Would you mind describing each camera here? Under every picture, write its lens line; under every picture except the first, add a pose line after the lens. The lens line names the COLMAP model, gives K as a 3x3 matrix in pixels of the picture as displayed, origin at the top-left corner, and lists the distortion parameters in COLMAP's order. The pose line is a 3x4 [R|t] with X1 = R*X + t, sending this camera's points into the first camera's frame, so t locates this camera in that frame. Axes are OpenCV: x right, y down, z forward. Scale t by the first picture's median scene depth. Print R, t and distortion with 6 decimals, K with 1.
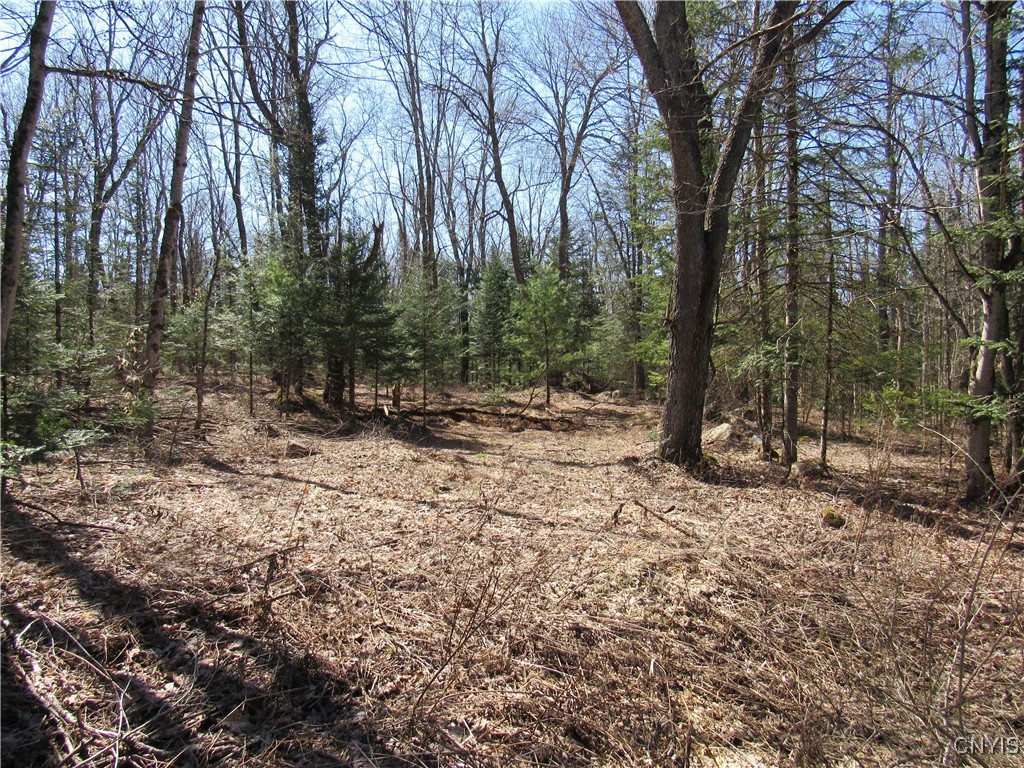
lens RADIAL K [[724.1, 0, 512.0], [0, 724.1, 384.0], [0, 0, 1]] dist [-0.003257, 0.000146]
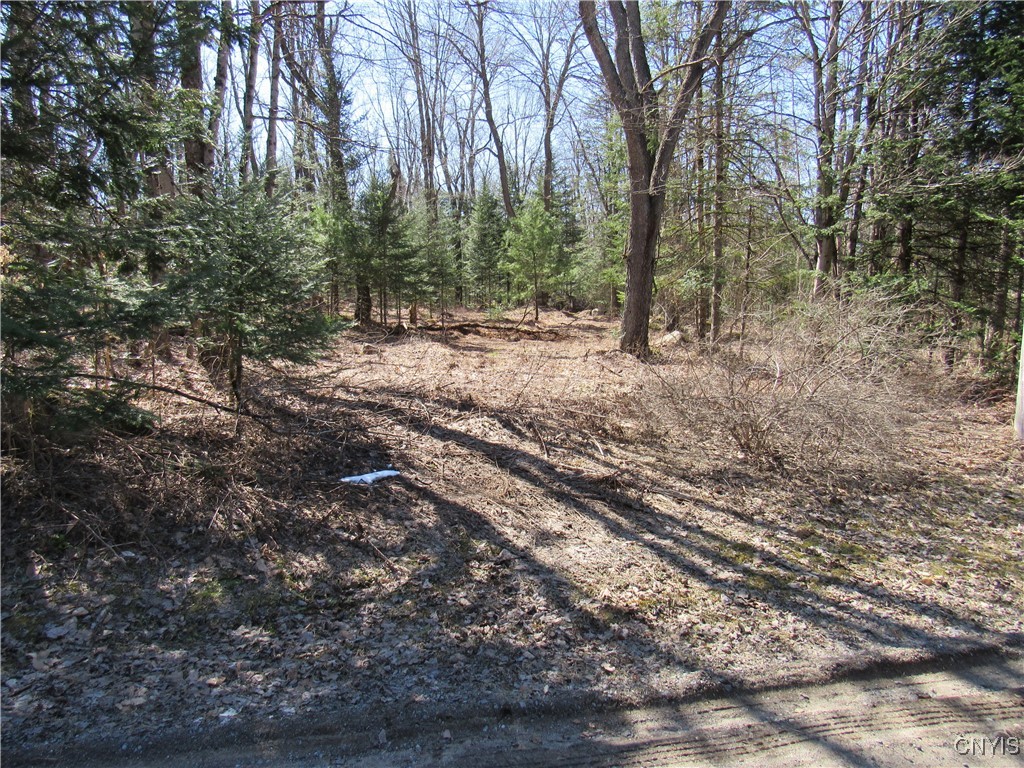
lens RADIAL K [[724.1, 0, 512.0], [0, 724.1, 384.0], [0, 0, 1]] dist [-0.003257, 0.000146]
pose [[0.999620, -0.016000, 0.022425, -0.016368], [0.013528, 0.994237, 0.106351, 0.003568], [-0.023998, -0.106008, 0.994076, -0.157021]]
